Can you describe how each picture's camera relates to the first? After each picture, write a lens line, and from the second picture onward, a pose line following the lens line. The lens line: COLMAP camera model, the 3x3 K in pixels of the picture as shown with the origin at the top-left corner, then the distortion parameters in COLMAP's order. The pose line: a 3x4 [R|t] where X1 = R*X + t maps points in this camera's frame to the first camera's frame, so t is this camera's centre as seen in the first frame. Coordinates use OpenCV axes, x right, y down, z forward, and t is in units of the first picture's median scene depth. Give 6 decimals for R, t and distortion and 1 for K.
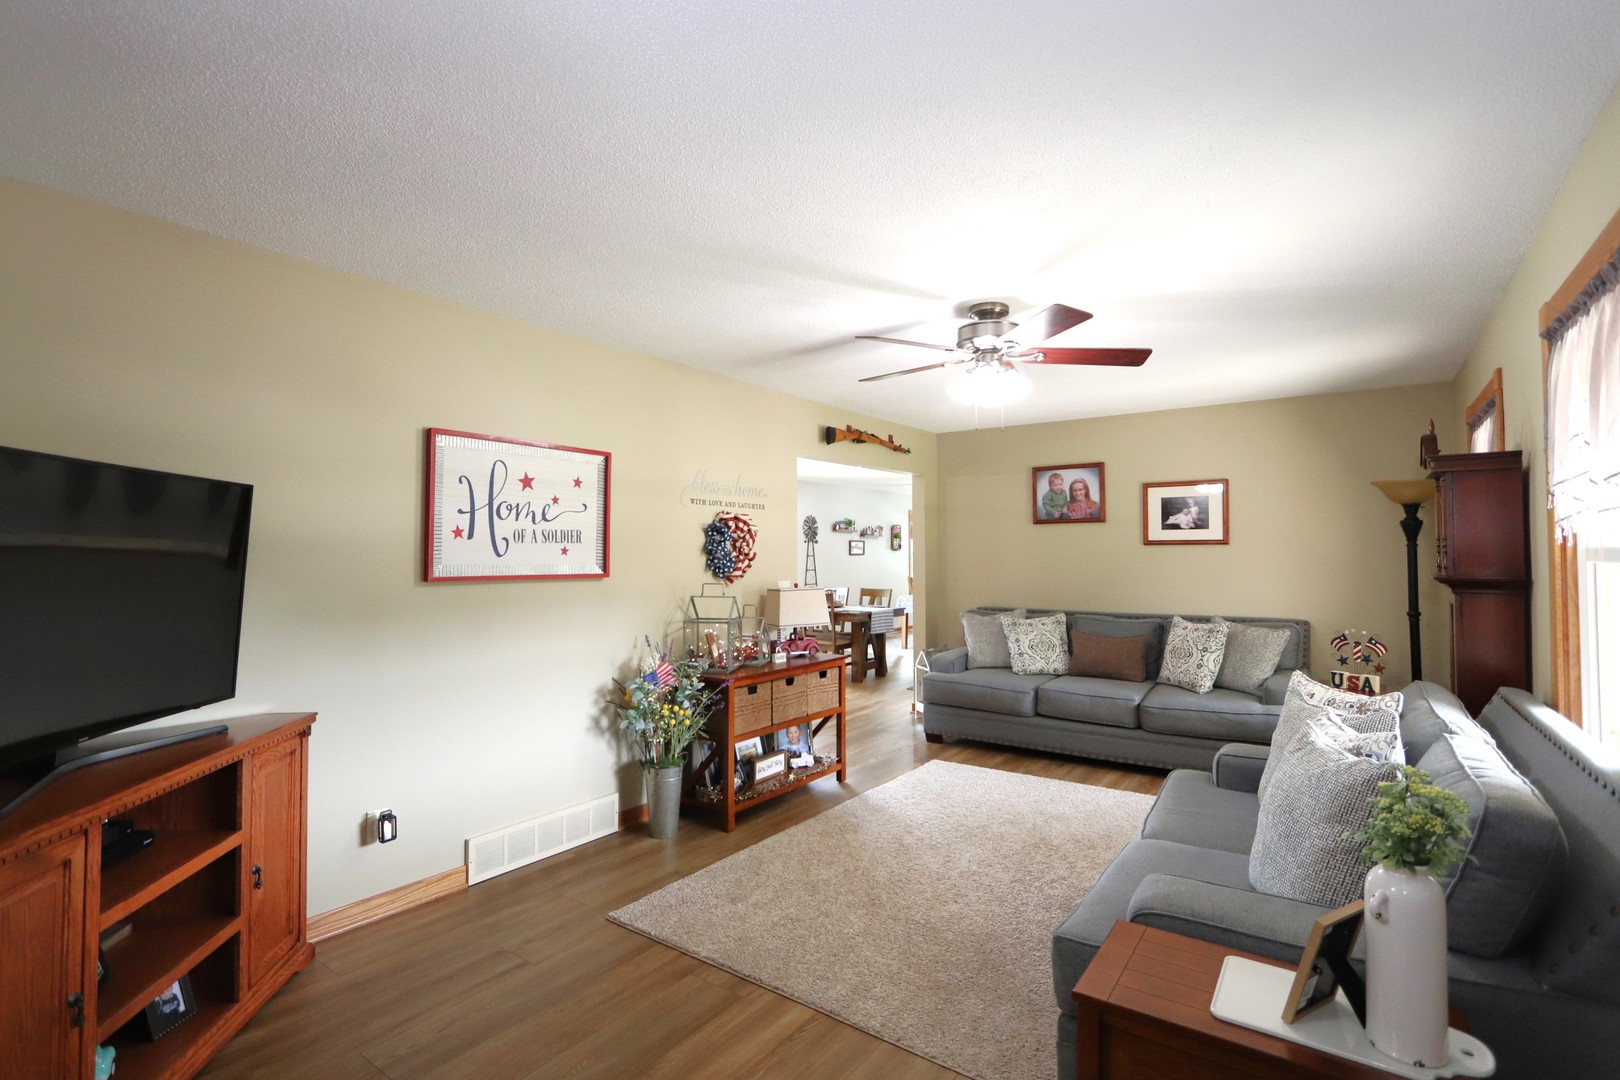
lens RADIAL K [[747.0, 0, 818.0], [0, 747.0, 527.3], [0, 0, 1]] dist [-0.020952, 0.003009]
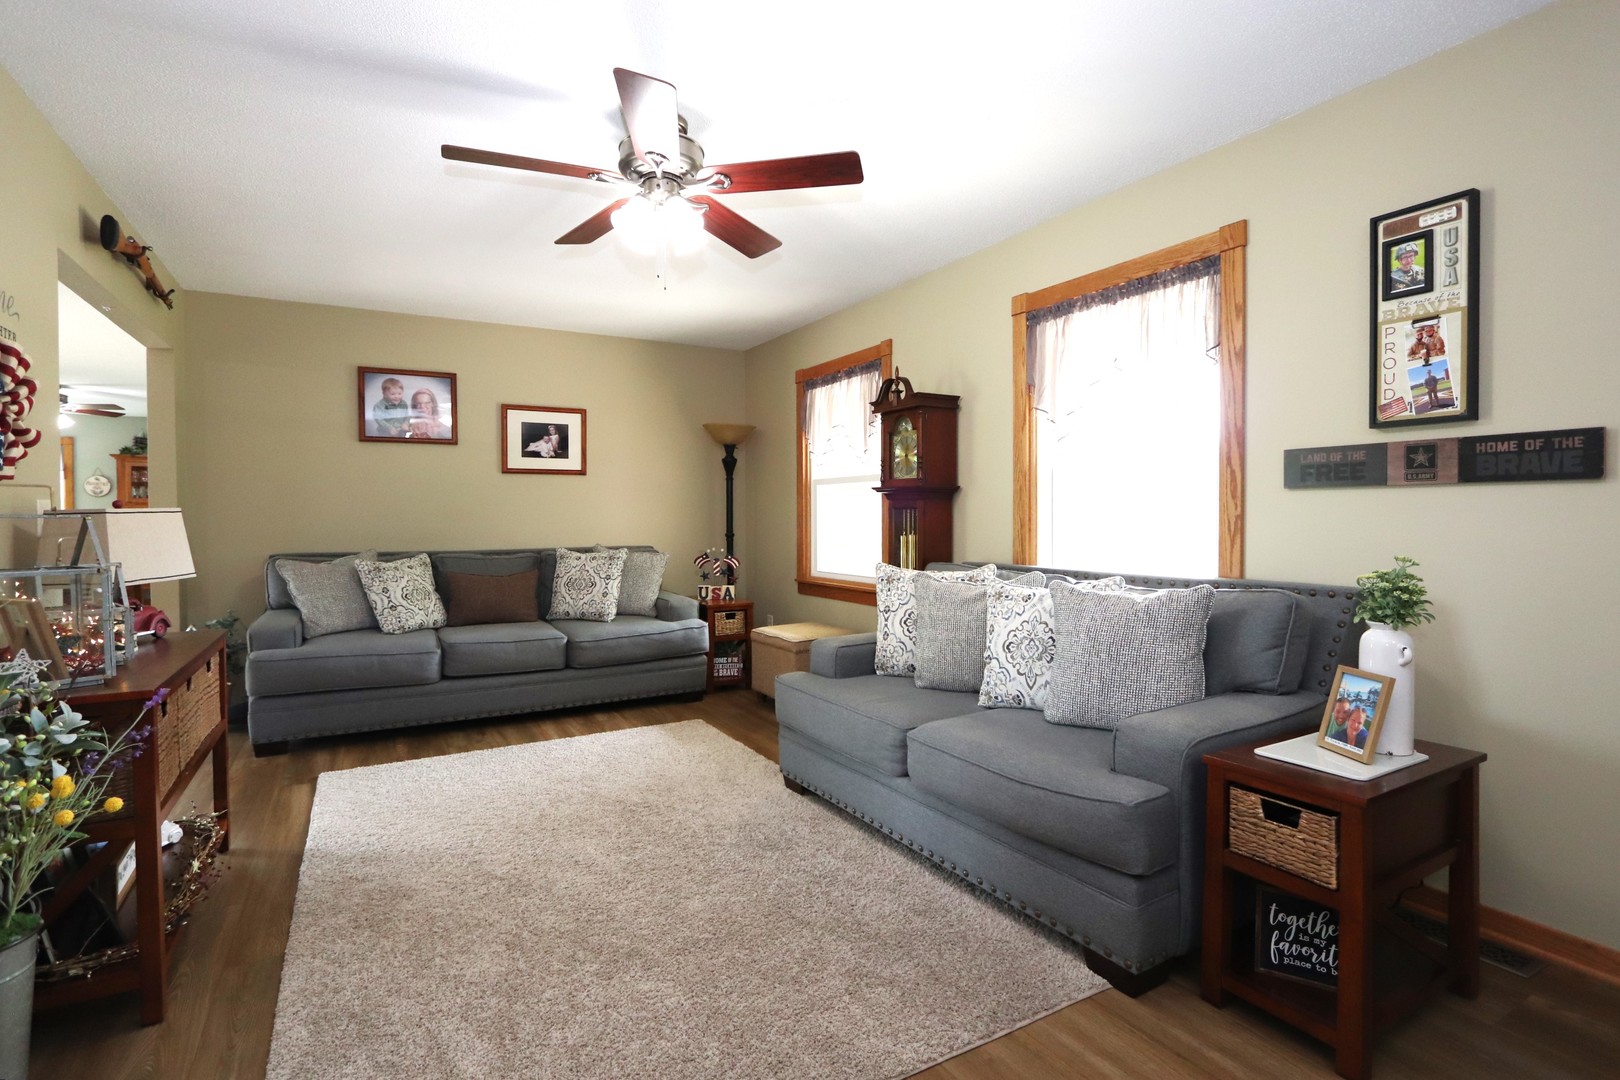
lens RADIAL K [[747.0, 0, 831.7], [0, 747.0, 516.7], [0, 0, 1]] dist [-0.020952, 0.003009]
pose [[0.436922, -0.007994, 0.899464, -0.220420], [-0.028862, 0.999321, 0.022902, 0.050206], [-0.899036, -0.035967, 0.436394, 0.287306]]
